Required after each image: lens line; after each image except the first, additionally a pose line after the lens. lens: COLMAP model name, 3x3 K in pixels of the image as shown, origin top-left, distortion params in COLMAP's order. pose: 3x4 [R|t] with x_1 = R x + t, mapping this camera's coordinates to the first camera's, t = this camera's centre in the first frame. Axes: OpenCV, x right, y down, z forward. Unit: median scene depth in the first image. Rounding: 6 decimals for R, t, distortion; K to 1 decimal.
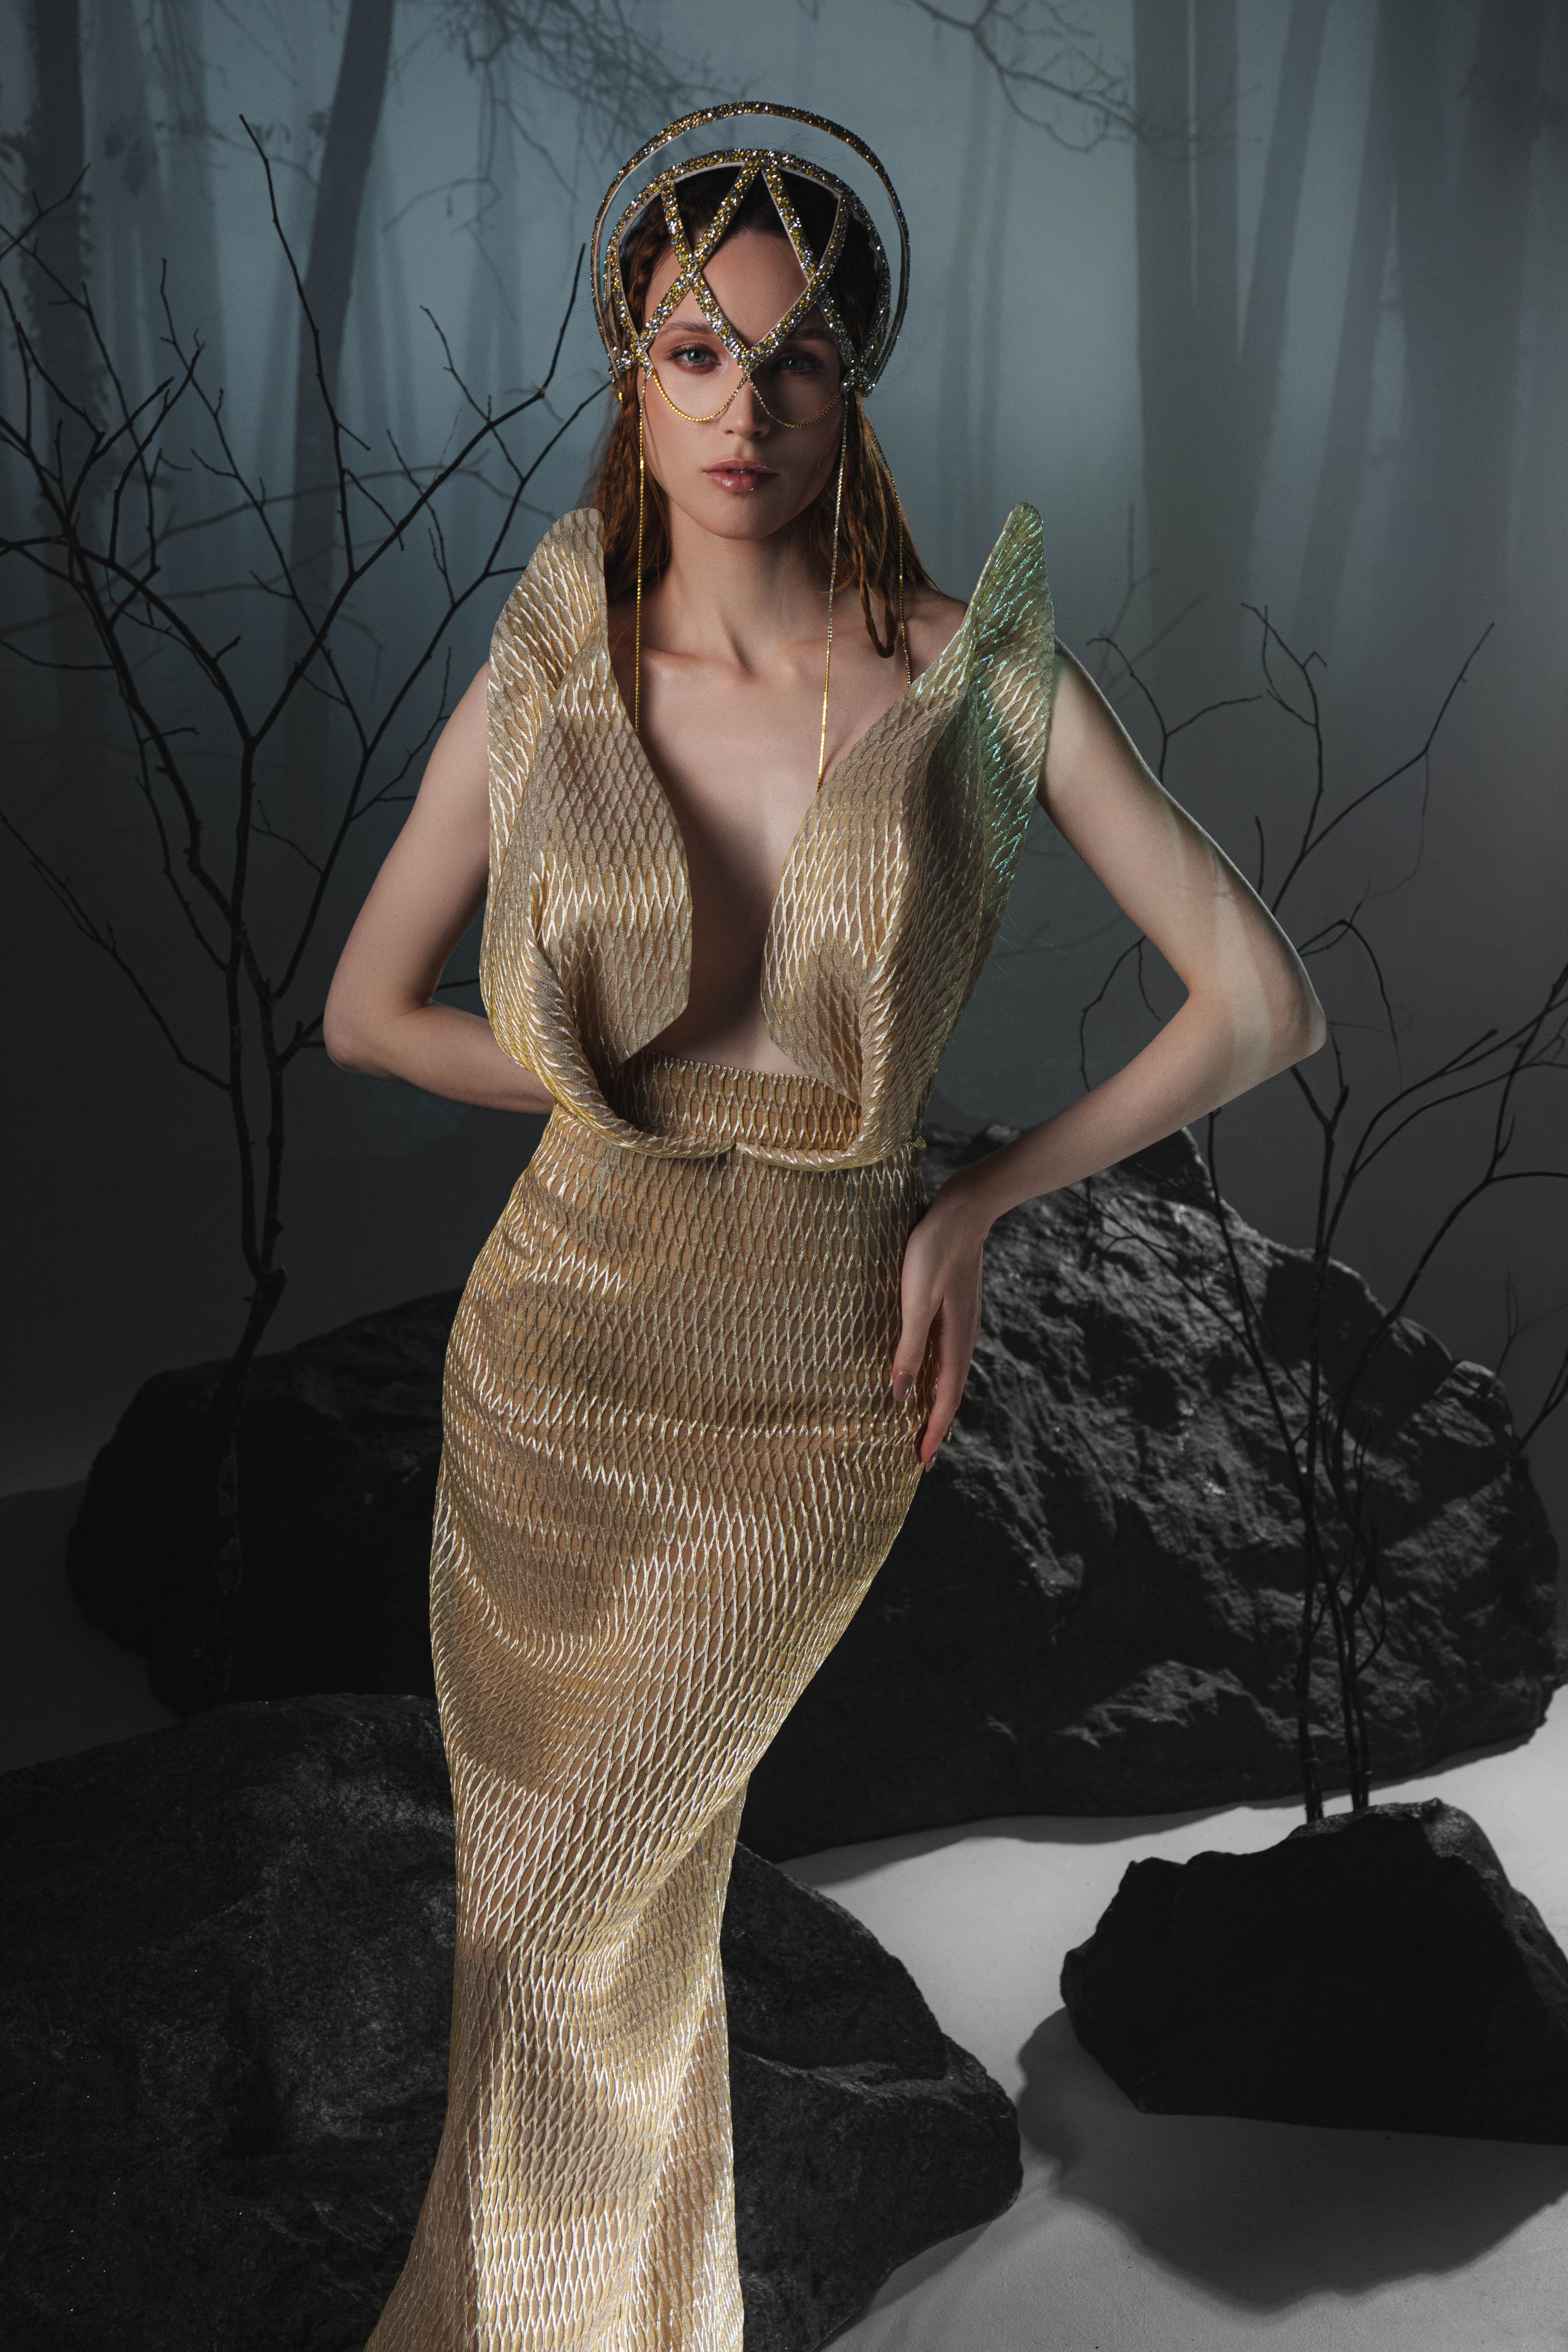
lens RADIAL K [[4058.7, 0, 778.1], [0, 4058.7, 1193.4], [0, 0, 1]] dist [0.270545, 0.000000]
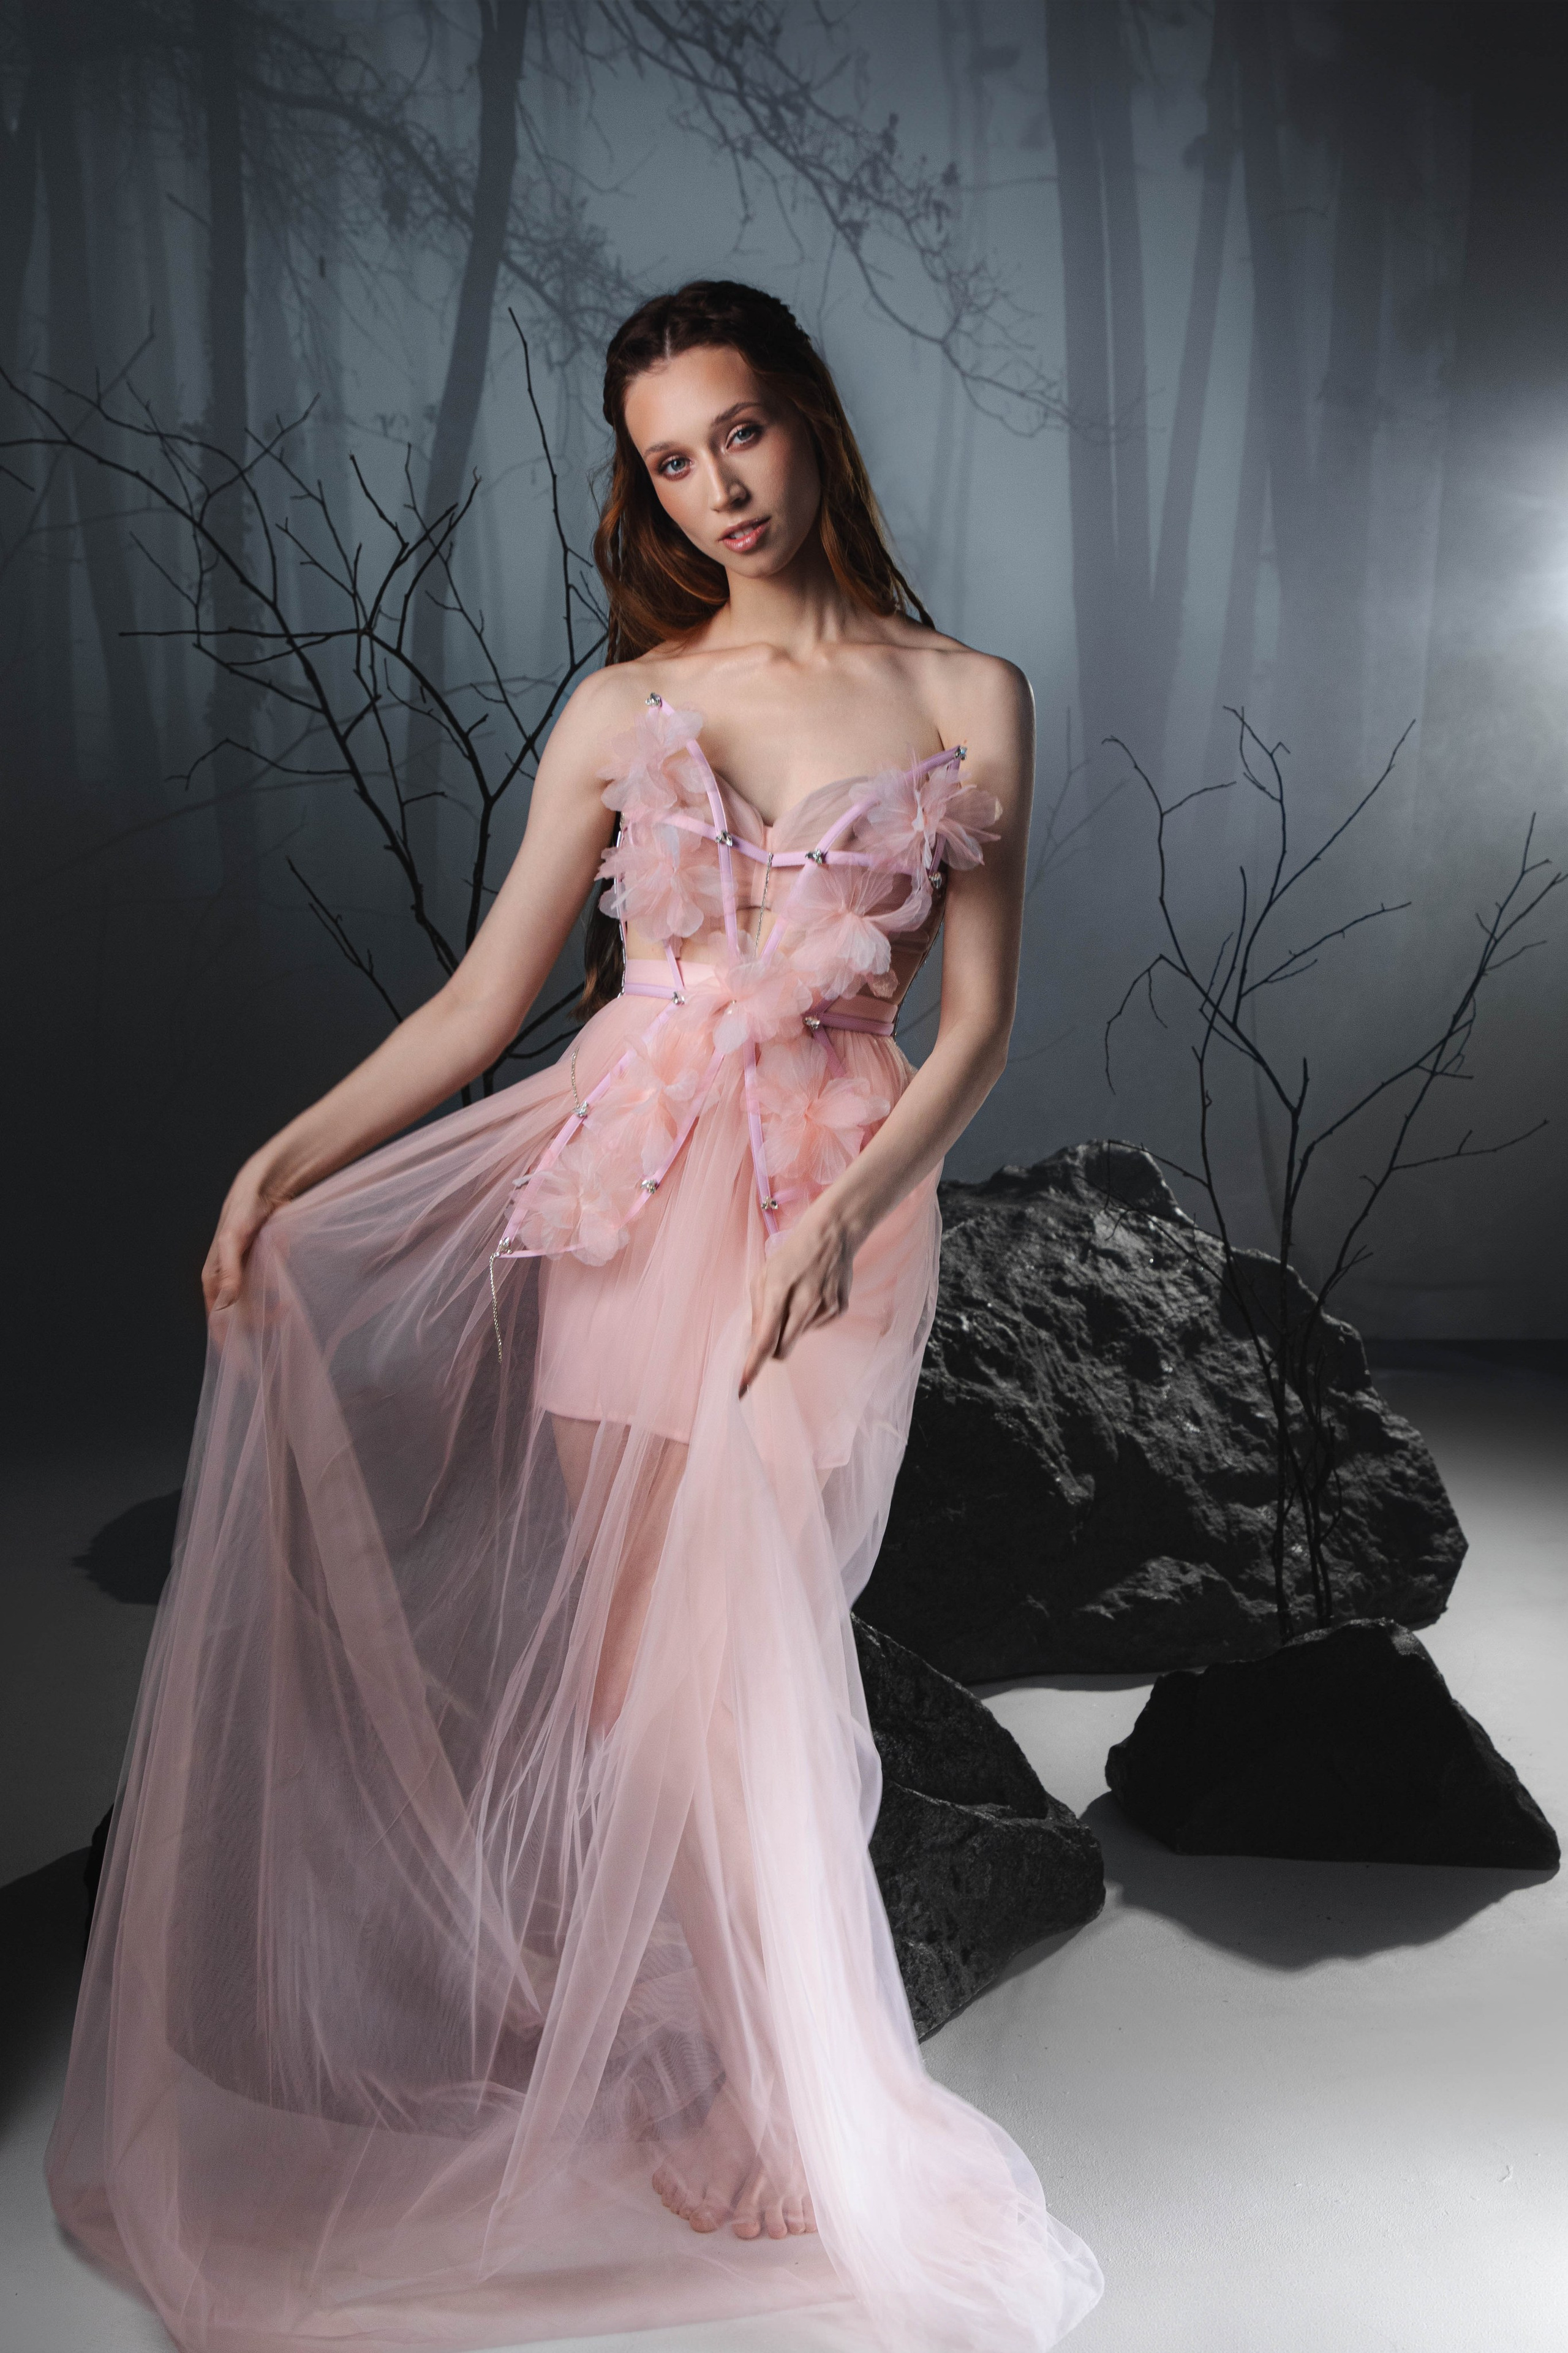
lens RADIAL K [[3413.0, 0, 824.3], [0, 3413.0, 1241.4], [0, 0, 1]] dist [0.178272, 0.000000]
pose [[0.998868, -0.012222, 0.045965, -0.055465], [0.014427, 0.998746, -0.047948, 0.062943], [-0.045321, 0.048557, 0.997792, -0.065869]]
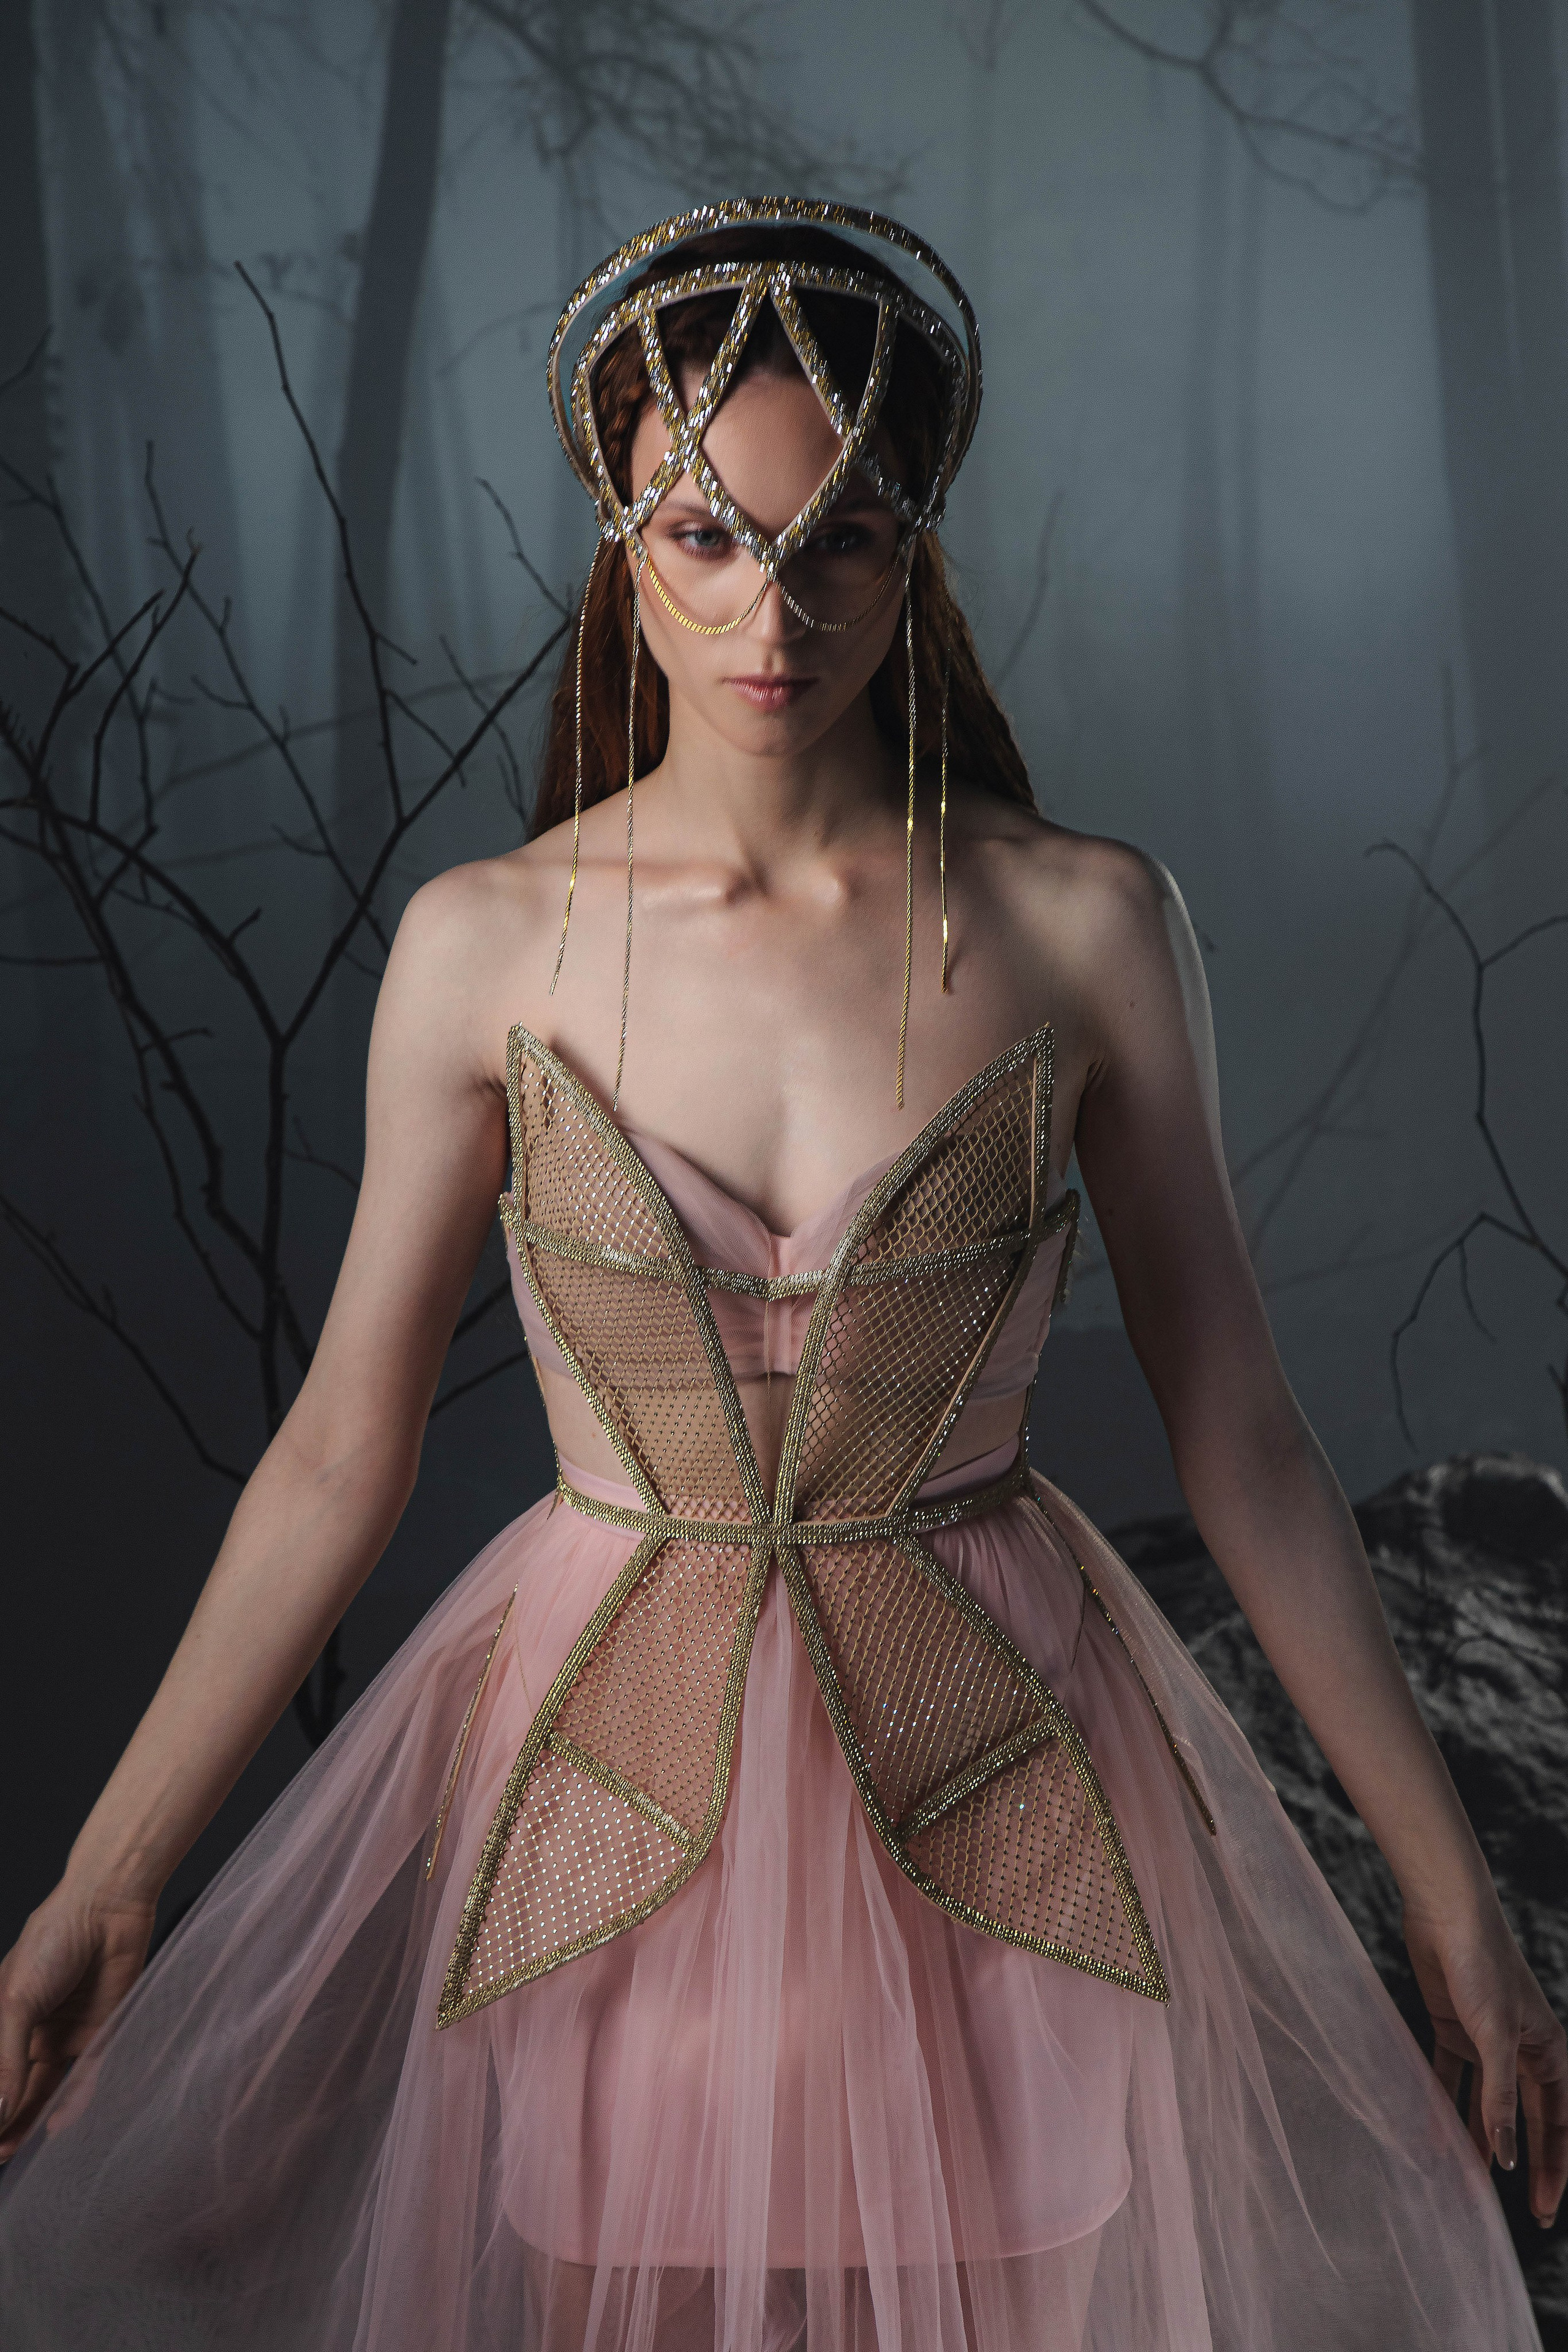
lens RADIAL K [[5601.7, 0, 748.5], [0, 5601.7, 1145.4], [0, 0, 1]] dist [0.442899, 0.000000]
pose [[0.997248, -0.054116, -0.050666, 0.009038], [0.049497, 0.994859, -0.088353, 0.005326], [0.055187, 0.085603, 0.994800, -0.036582]]
